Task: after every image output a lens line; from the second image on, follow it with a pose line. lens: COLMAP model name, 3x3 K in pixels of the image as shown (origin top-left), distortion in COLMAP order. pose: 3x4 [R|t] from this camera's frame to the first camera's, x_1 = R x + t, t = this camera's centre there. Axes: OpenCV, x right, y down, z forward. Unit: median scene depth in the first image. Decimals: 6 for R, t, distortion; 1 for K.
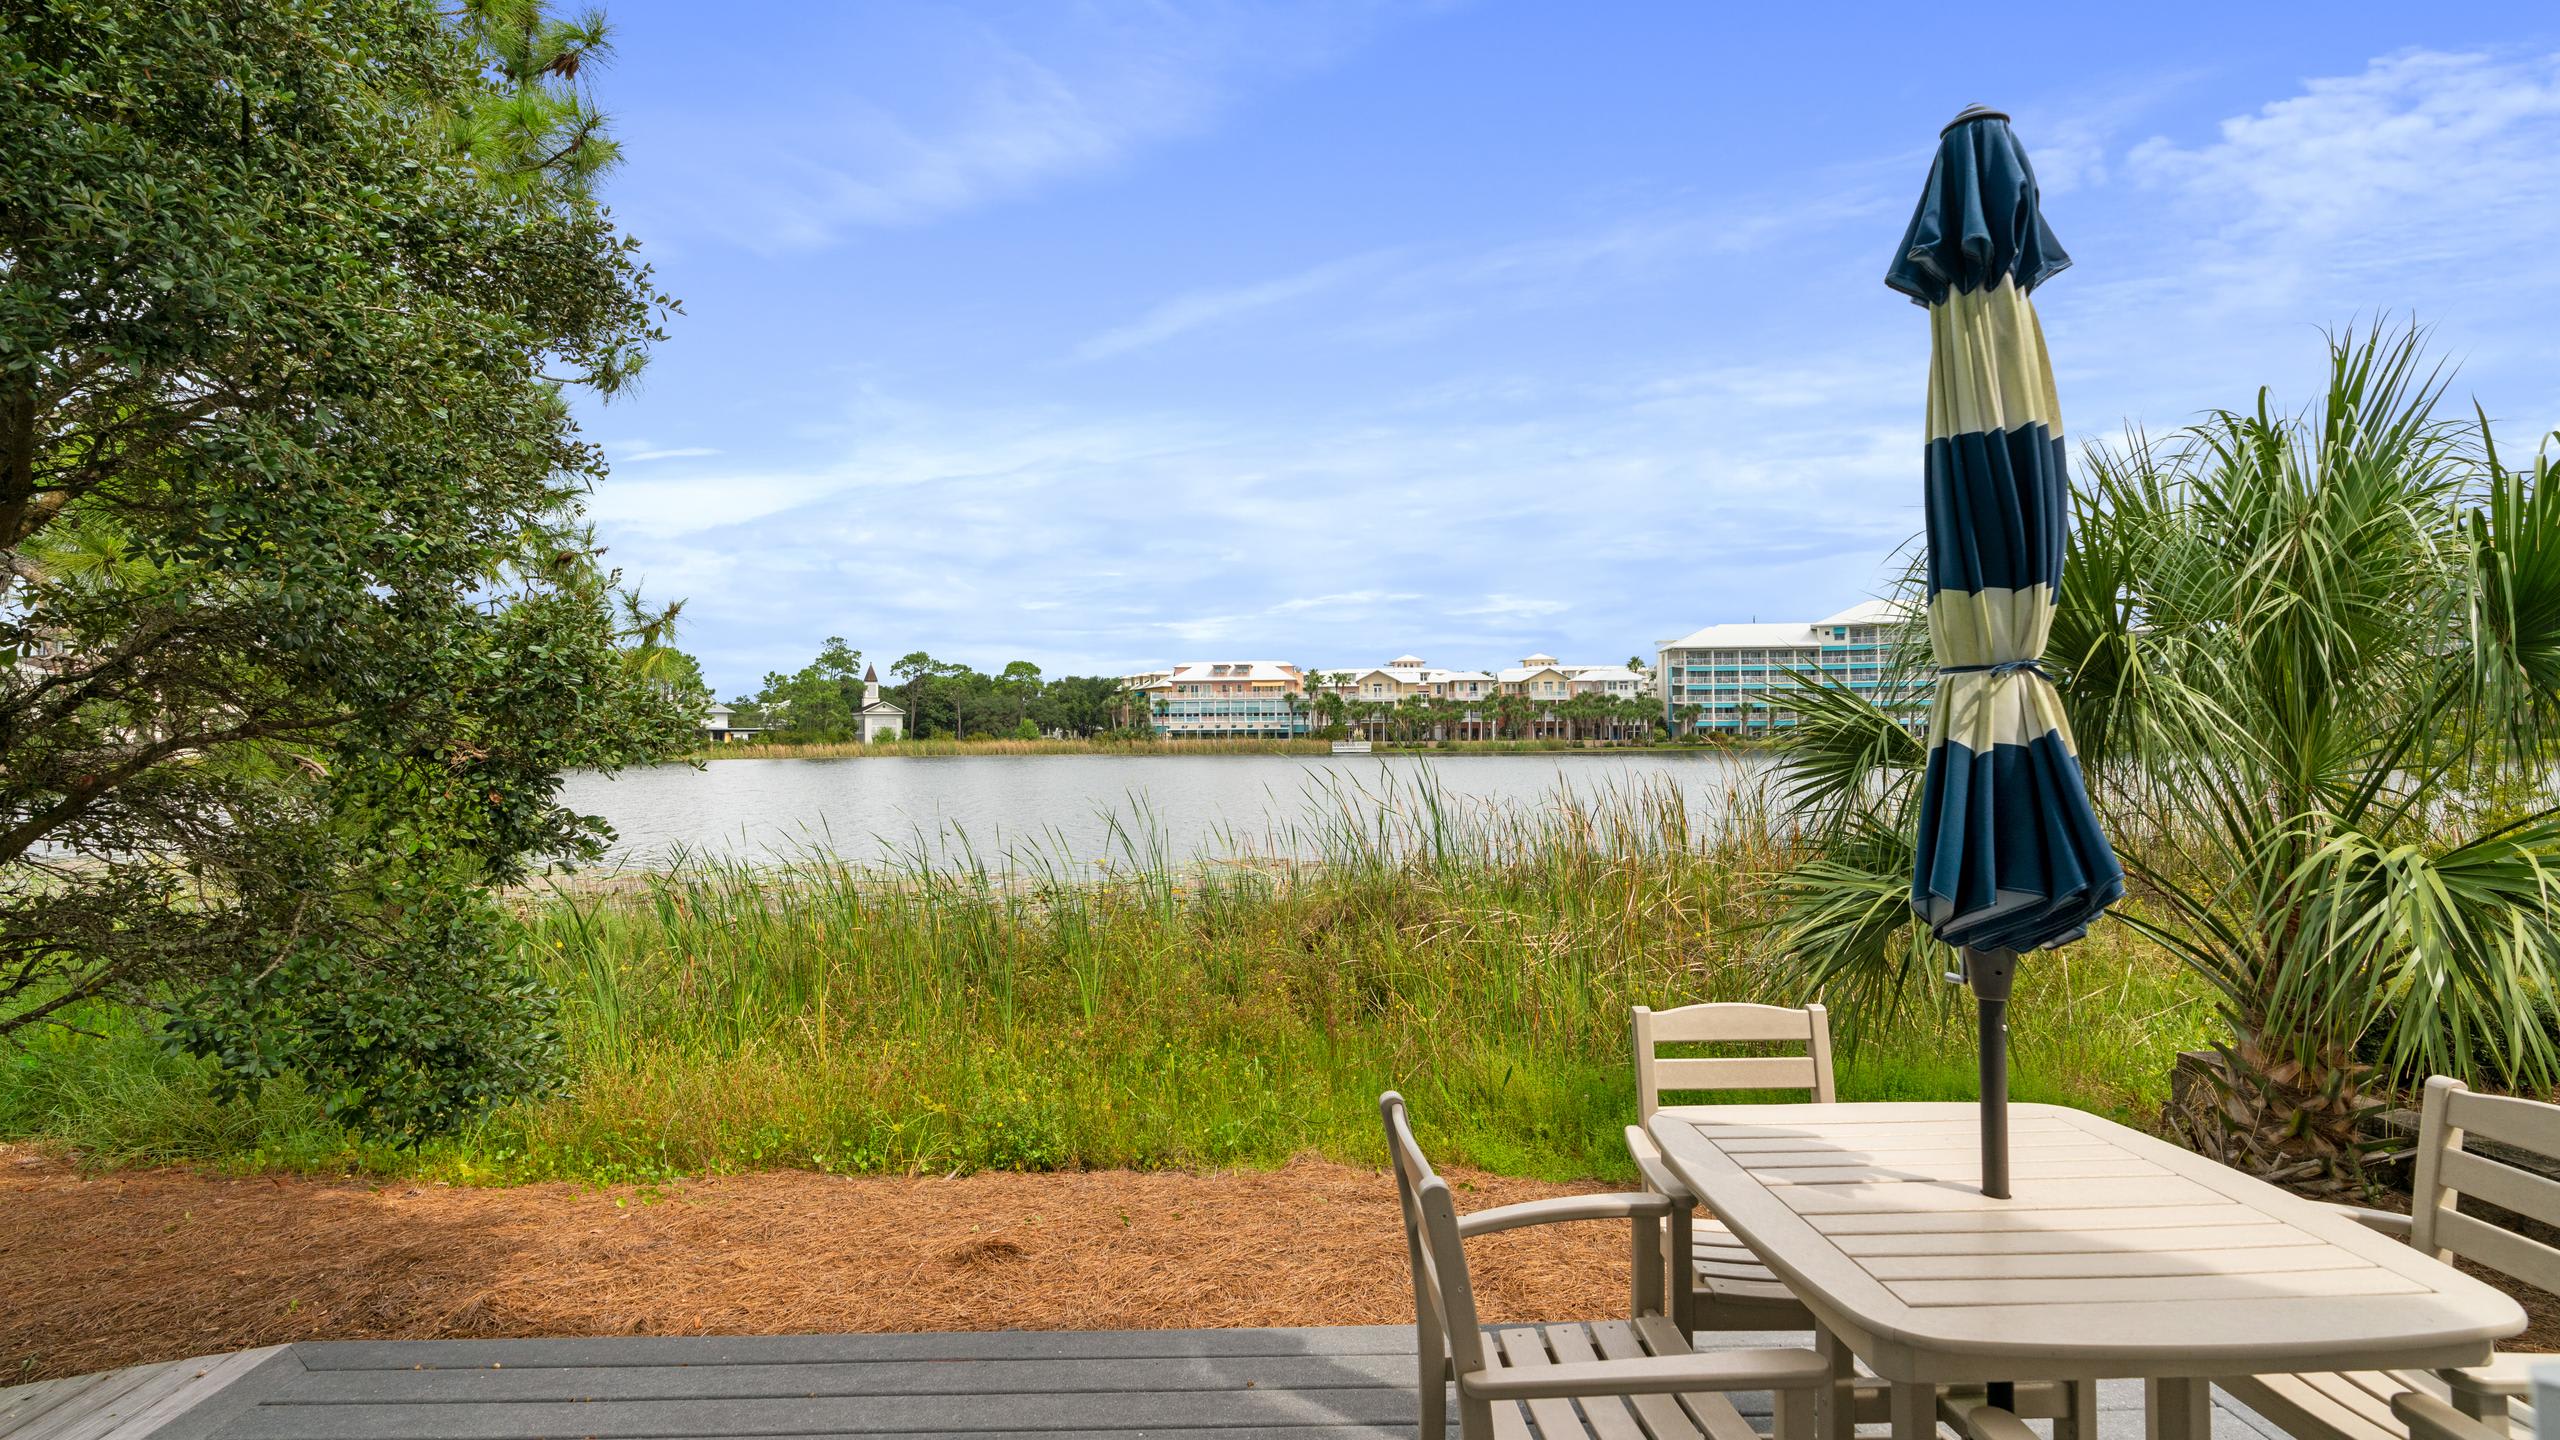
lens RADIAL K [[1158.3, 0, 1272.5], [0, 1158.3, 716.1], [0, 0, 1]] dist [-0.000806, 0.000252]
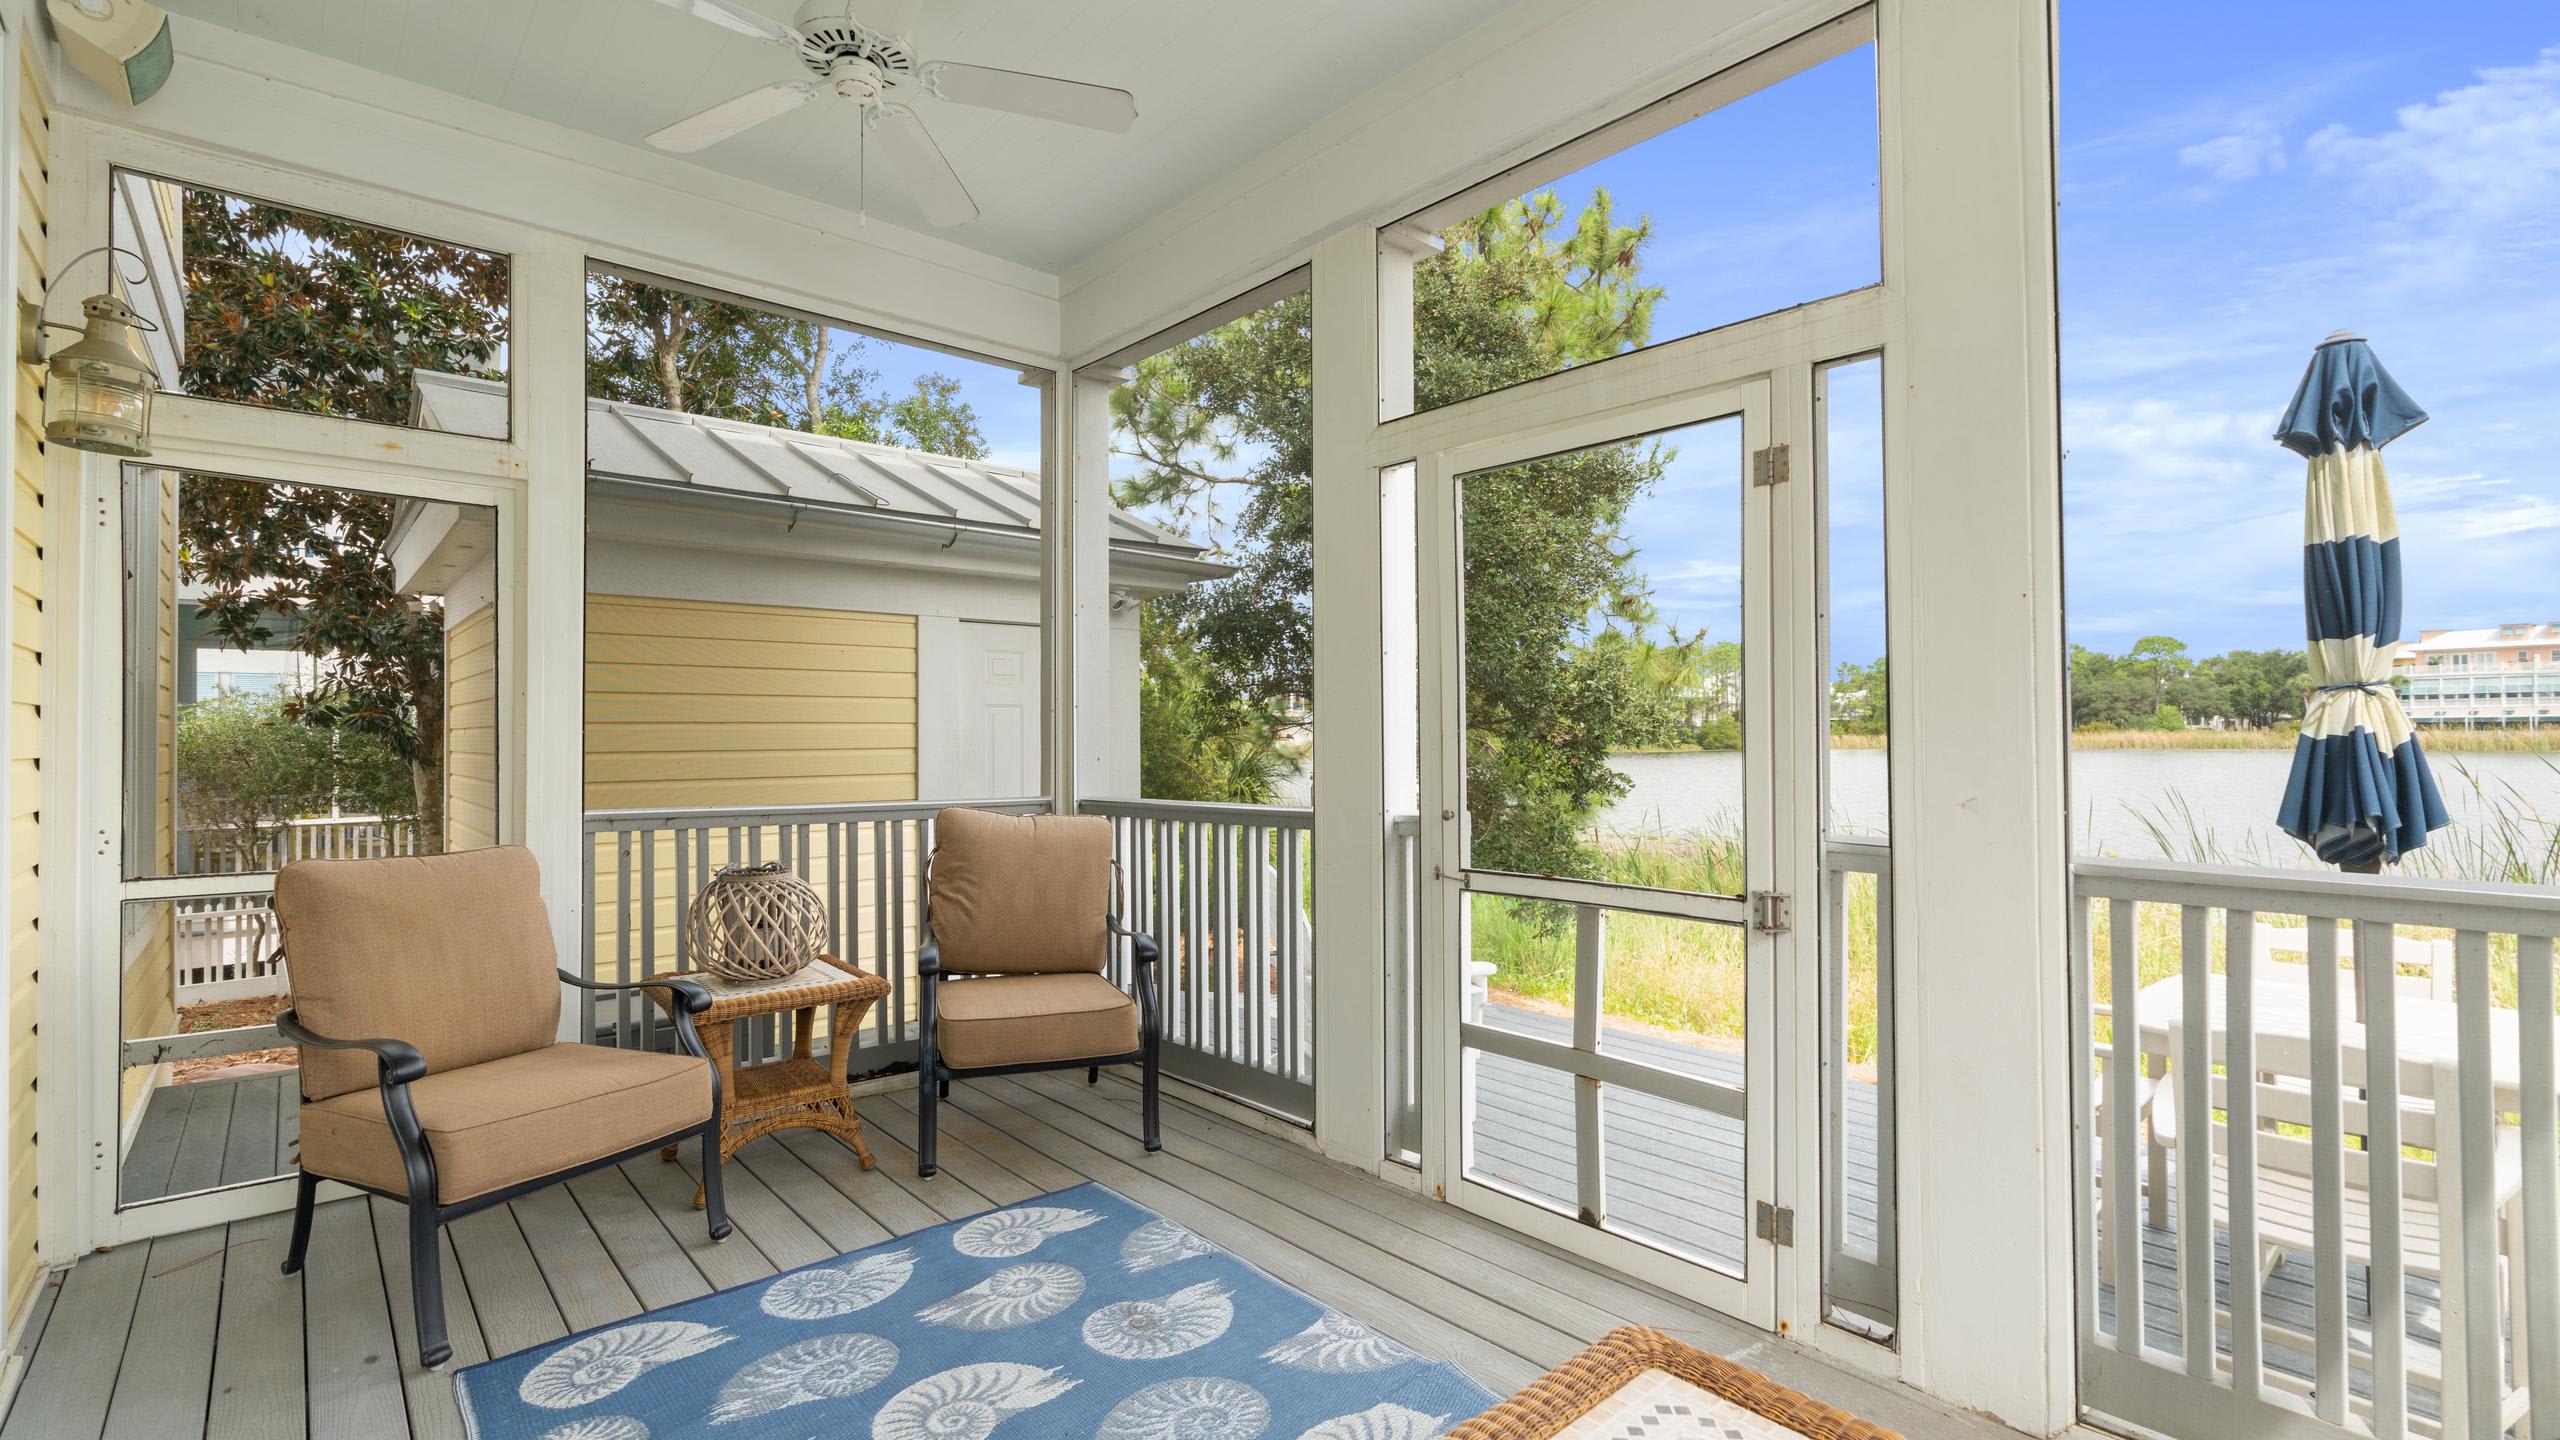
lens RADIAL K [[1158.3, 0, 1272.5], [0, 1158.3, 716.1], [0, 0, 1]] dist [-0.000806, 0.000252]
pose [[0.644852, -0.006613, -0.764279, 0.210668], [0.012978, 0.999913, 0.002298, -0.006025], [0.764197, -0.011401, 0.644882, -0.273260]]
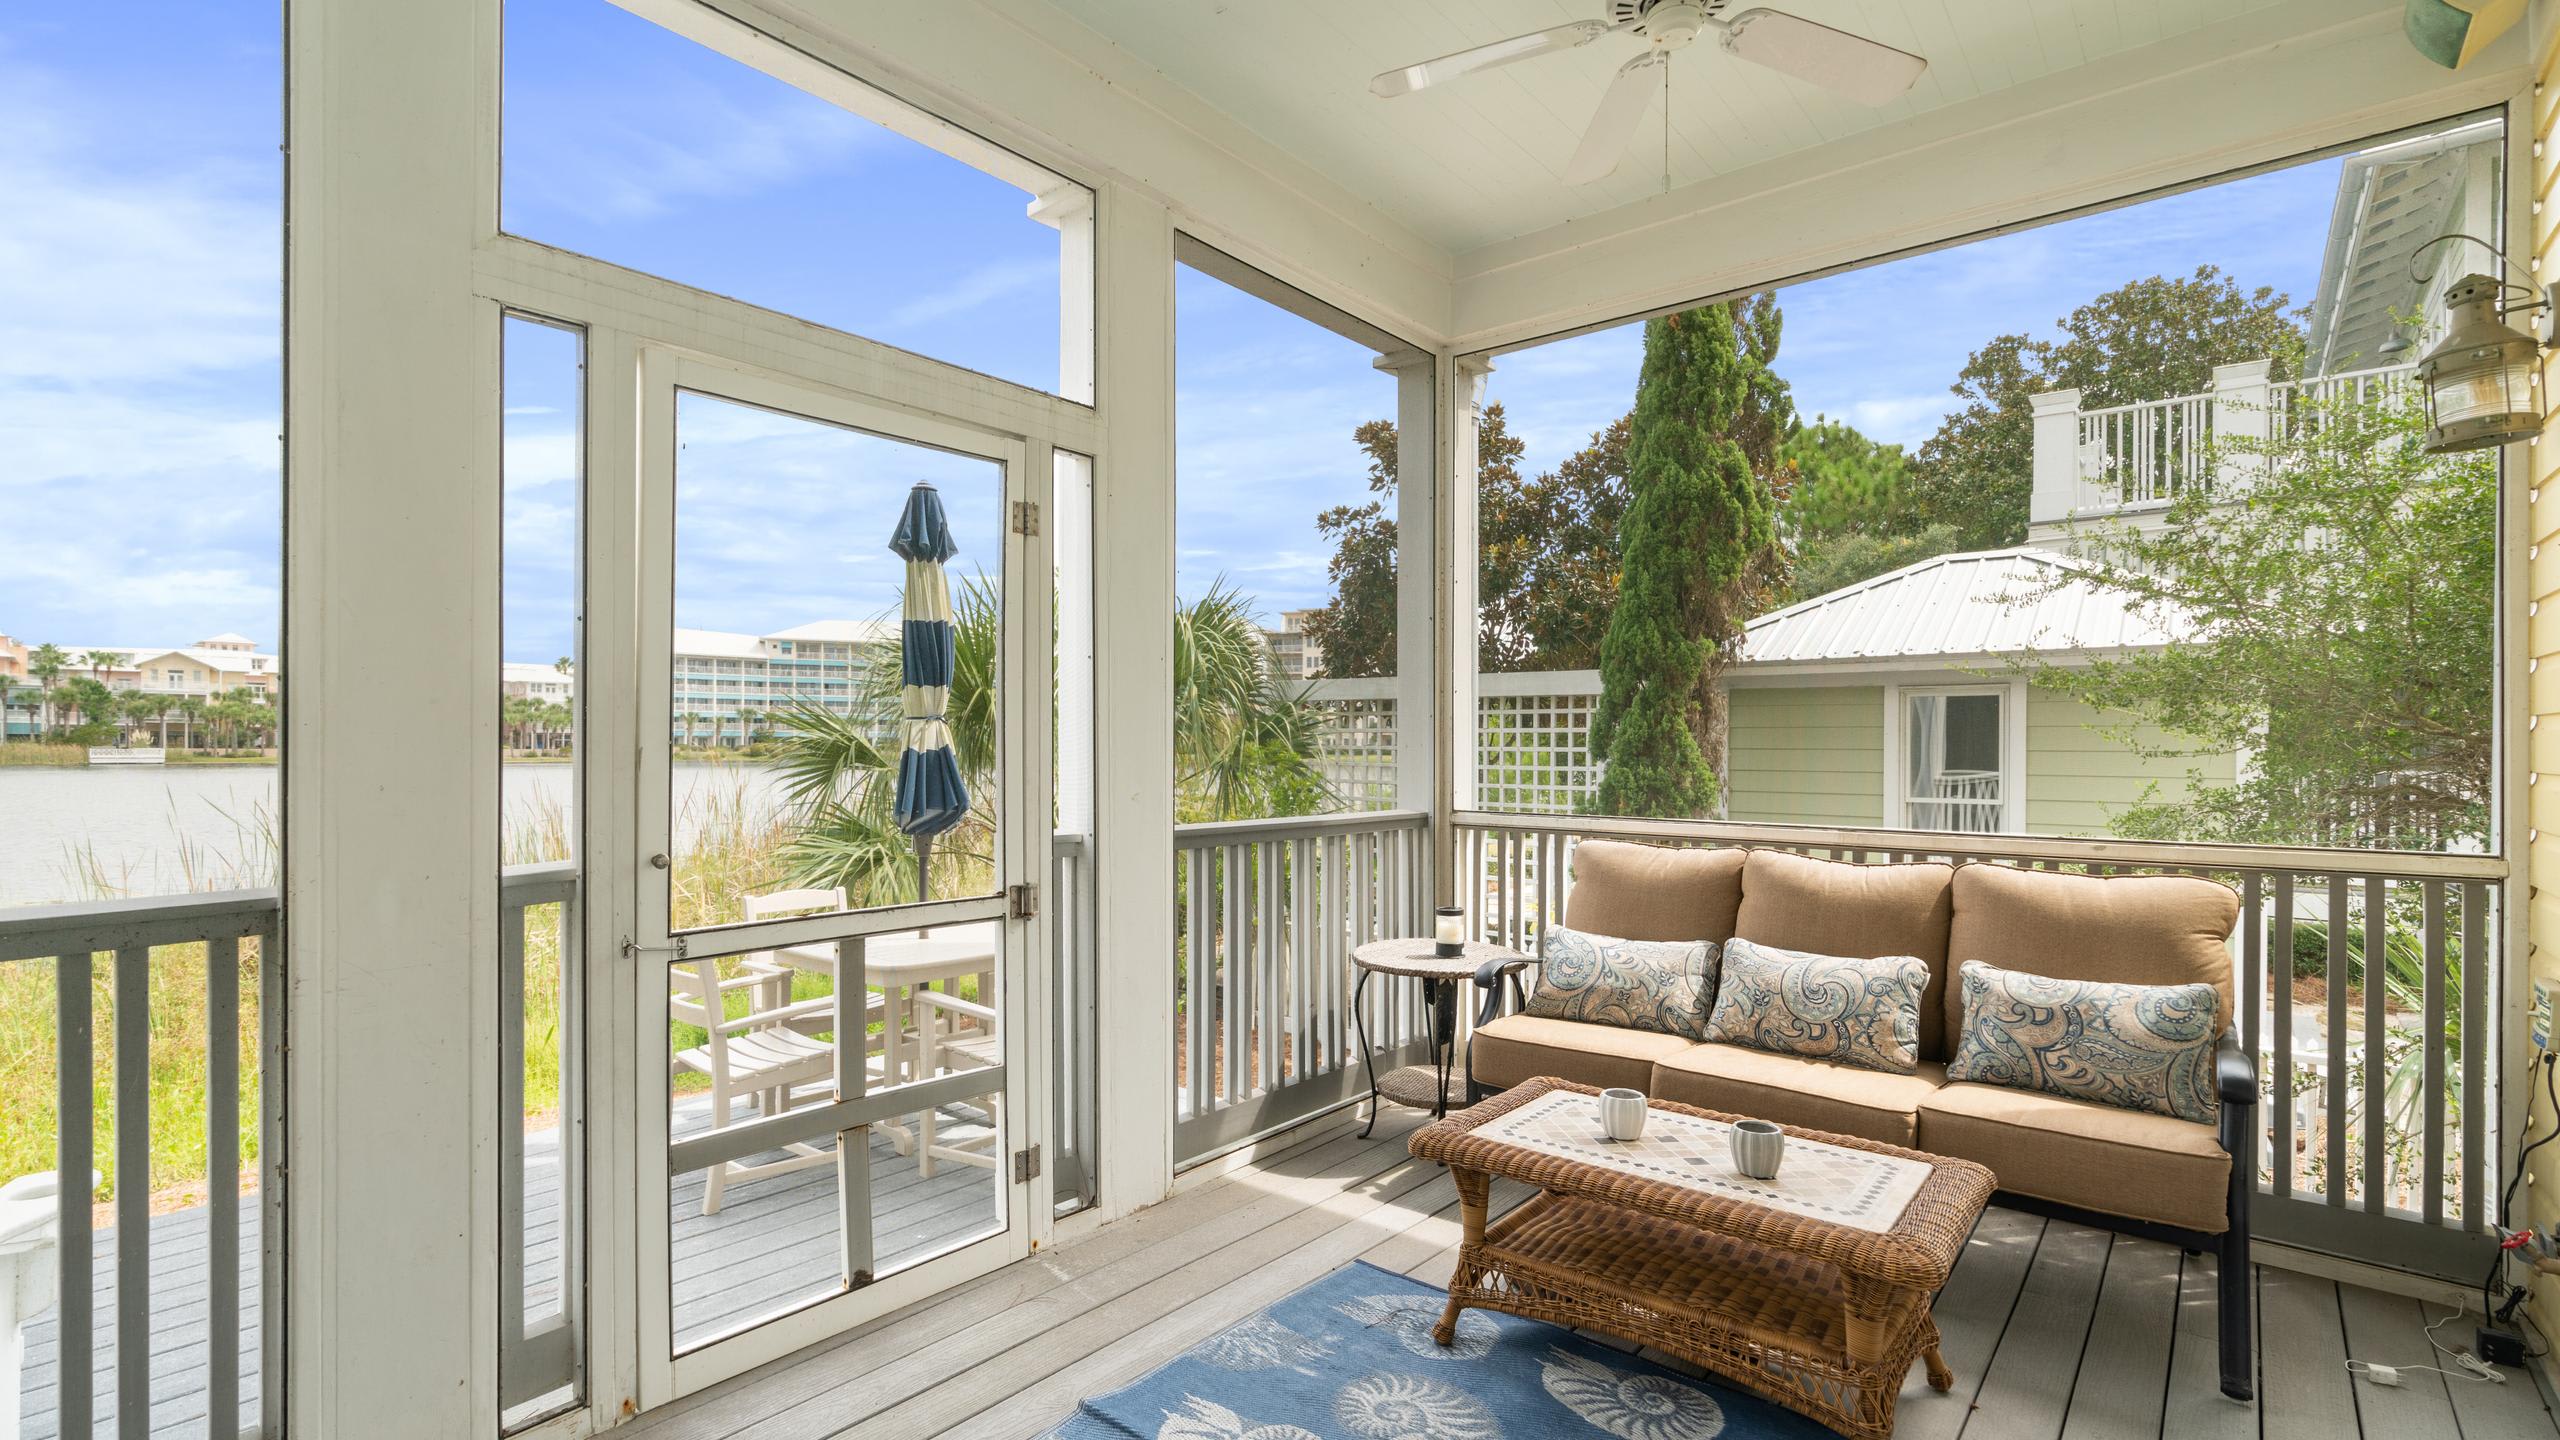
lens RADIAL K [[1162.0, 0, 1268.7], [0, 1162.0, 751.7], [0, 0, 1]] dist [-0.001628, 0.000247]
pose [[0.659486, 0.007430, 0.751680, -0.171653], [-0.023427, 0.999669, 0.010672, -0.003458], [-0.751352, -0.024647, 0.659442, -0.267616]]
